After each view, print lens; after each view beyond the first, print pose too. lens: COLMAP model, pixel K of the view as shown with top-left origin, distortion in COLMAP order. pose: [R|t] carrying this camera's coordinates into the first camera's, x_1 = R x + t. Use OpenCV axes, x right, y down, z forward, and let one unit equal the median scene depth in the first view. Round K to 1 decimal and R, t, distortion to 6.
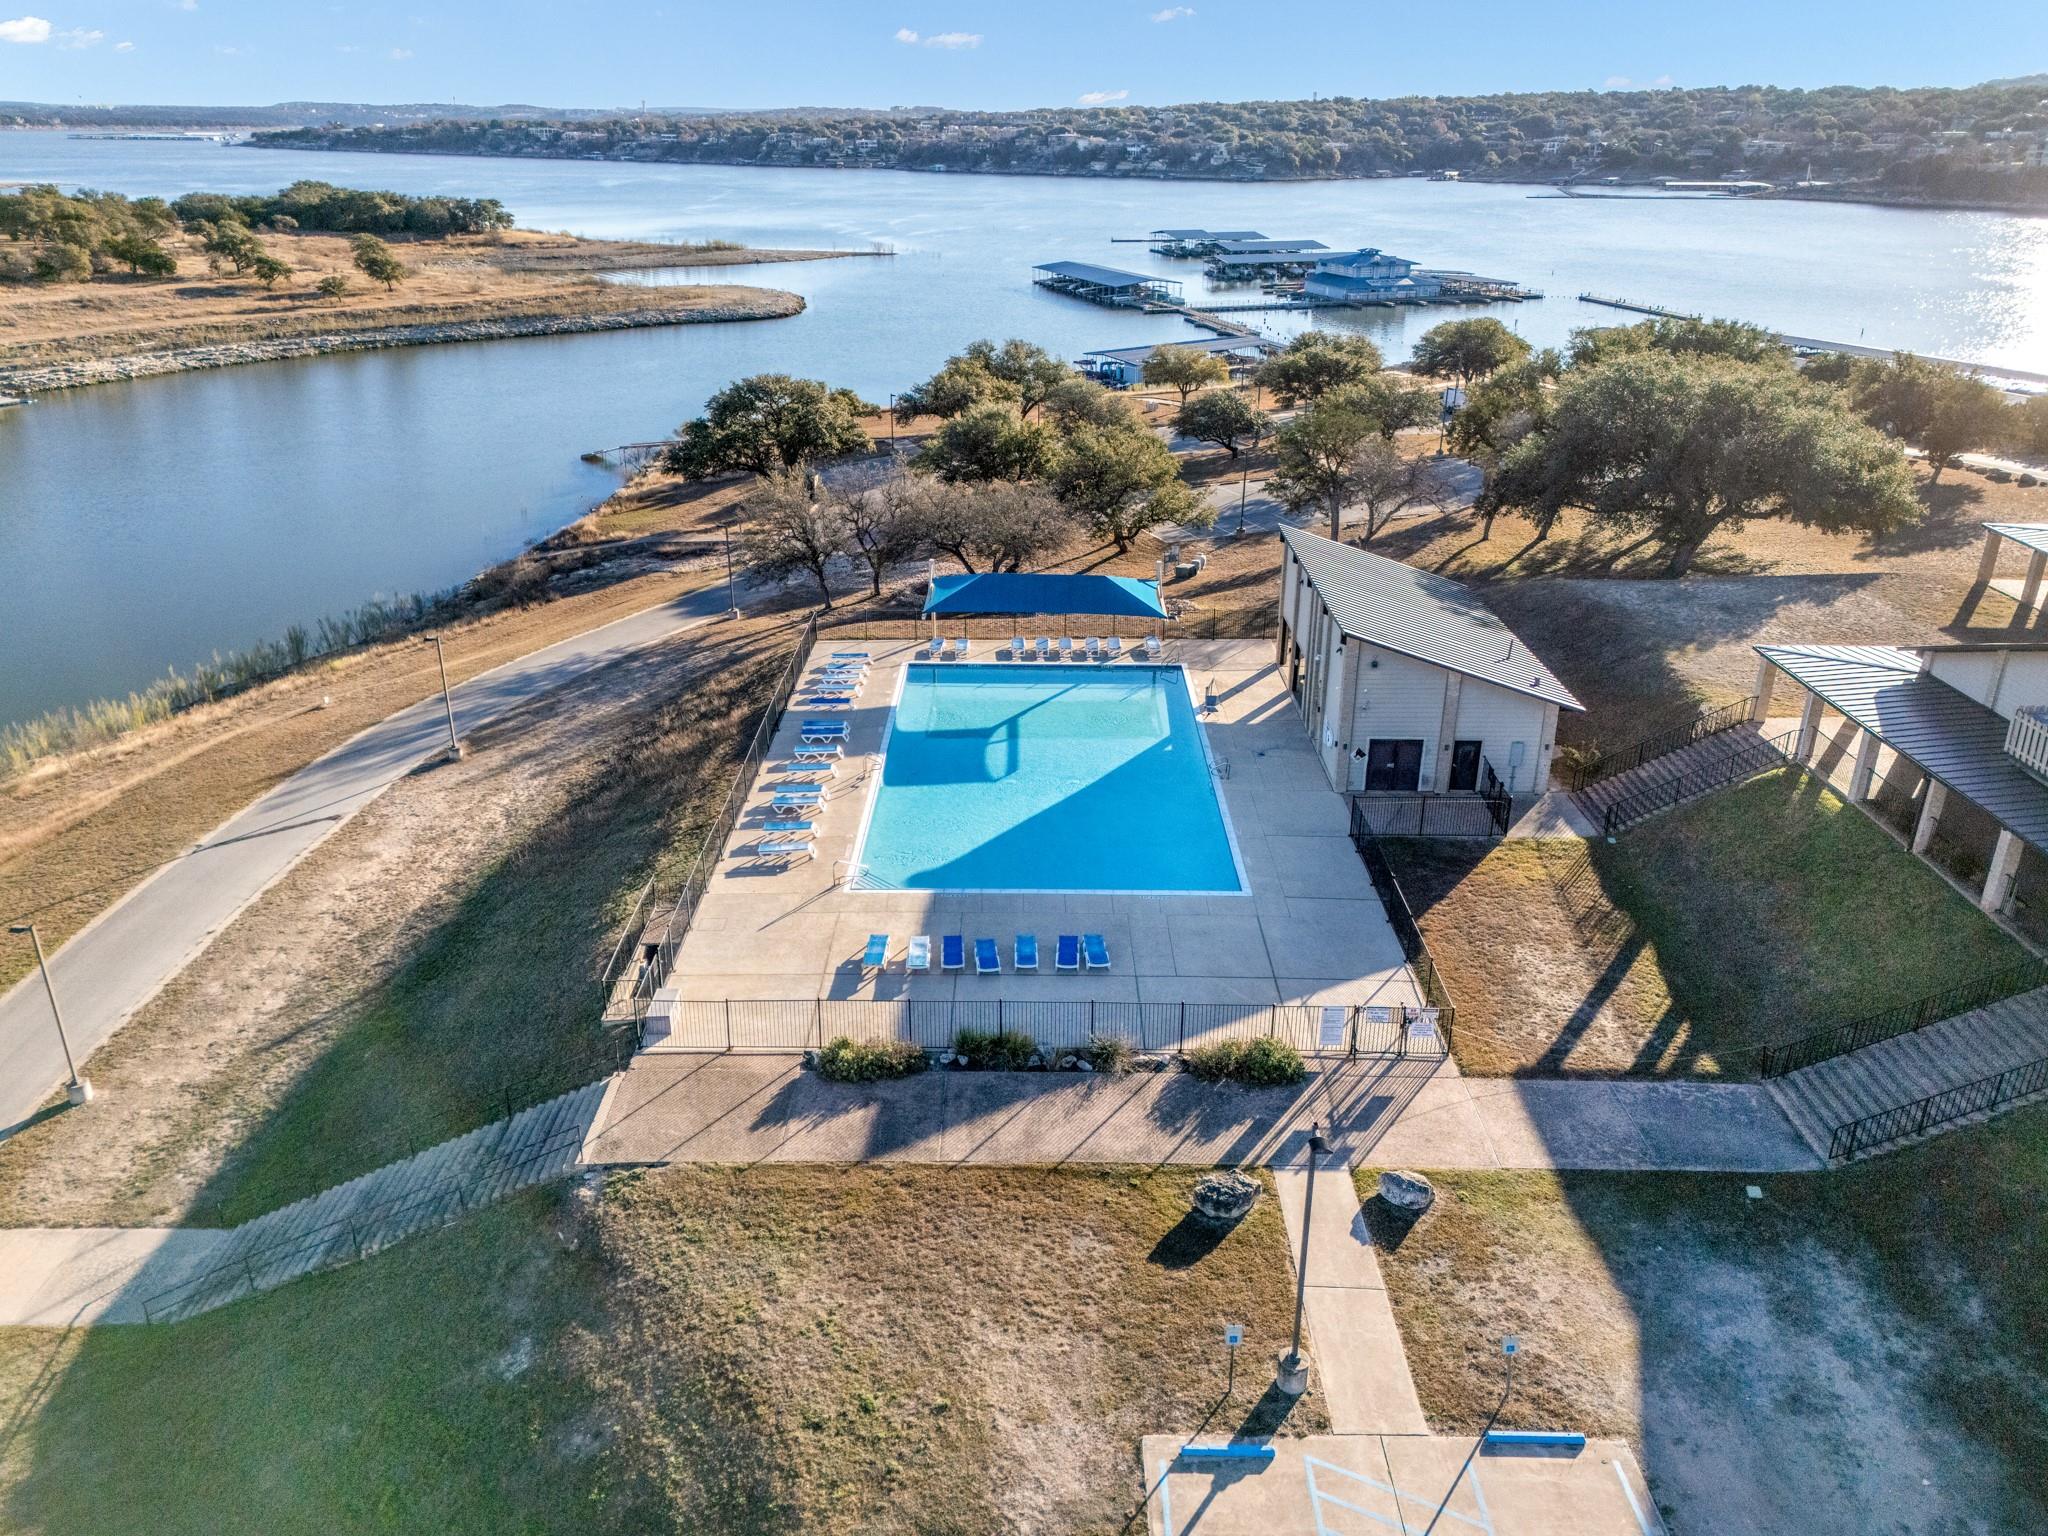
lens RADIAL K [[1423.1, 0, 1024.0], [0, 1423.1, 768.0], [0, 0, 1]] dist [0.053340, -0.037241]
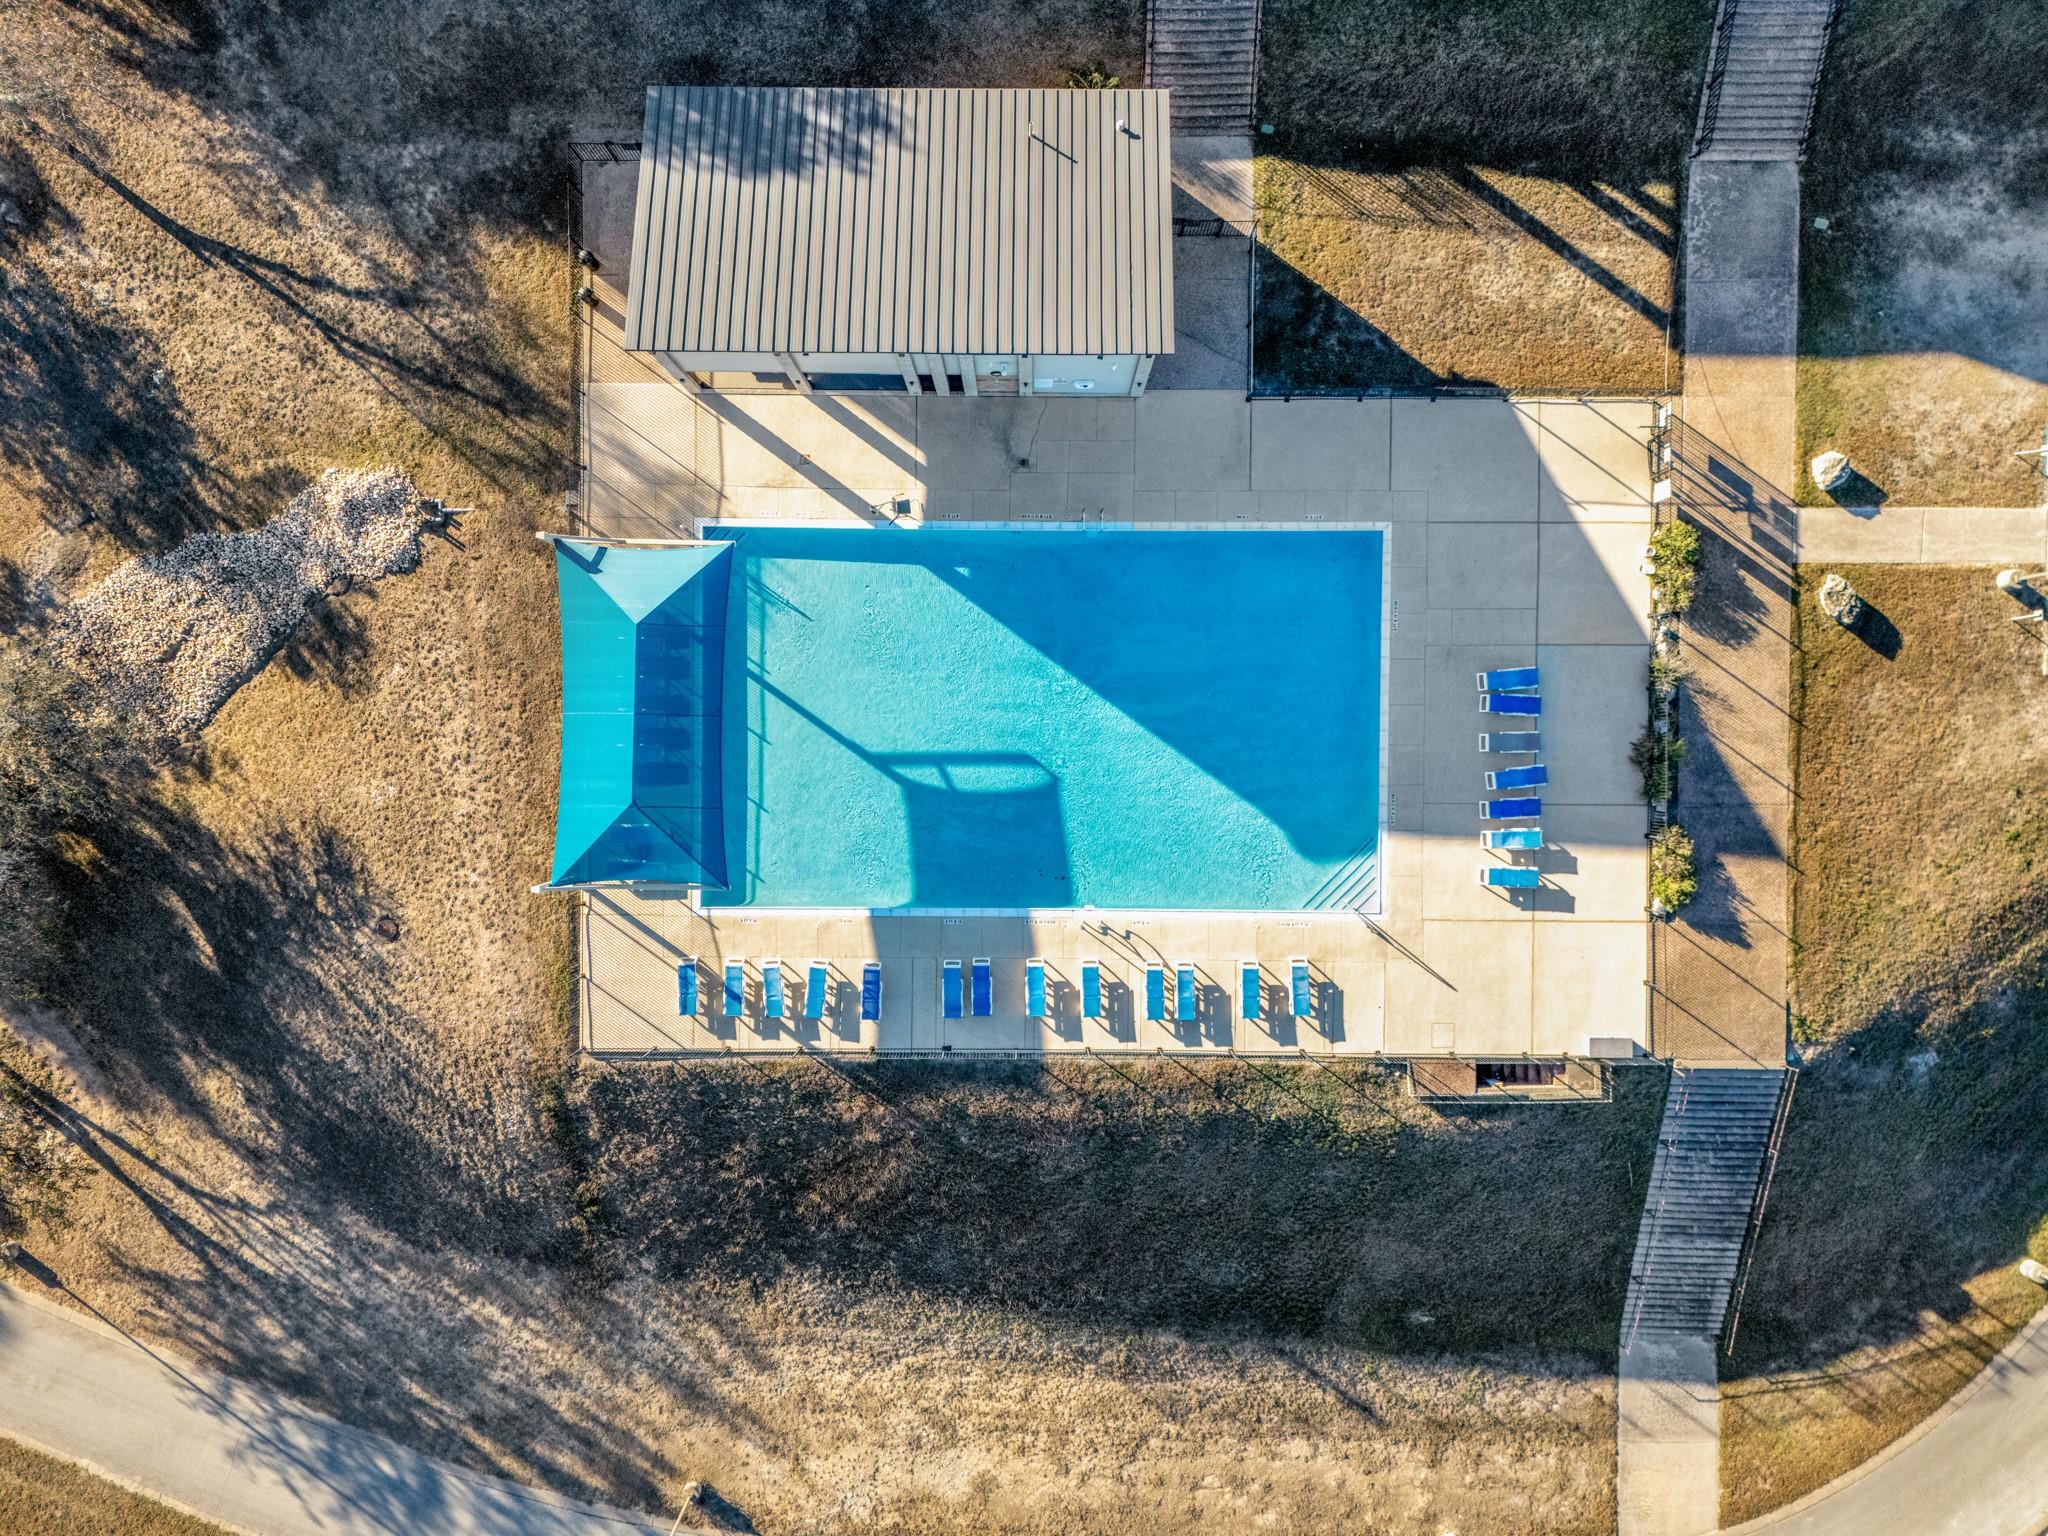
lens RADIAL K [[1423.1, 0, 1024.0], [0, 1423.1, 768.0], [0, 0, 1]] dist [0.053340, -0.037241]
pose [[-0.001690, -0.999931, -0.011636, -0.005639], [0.431407, -0.011227, 0.902087, -1.171609], [-0.902156, -0.003495, 0.431397, 0.969381]]
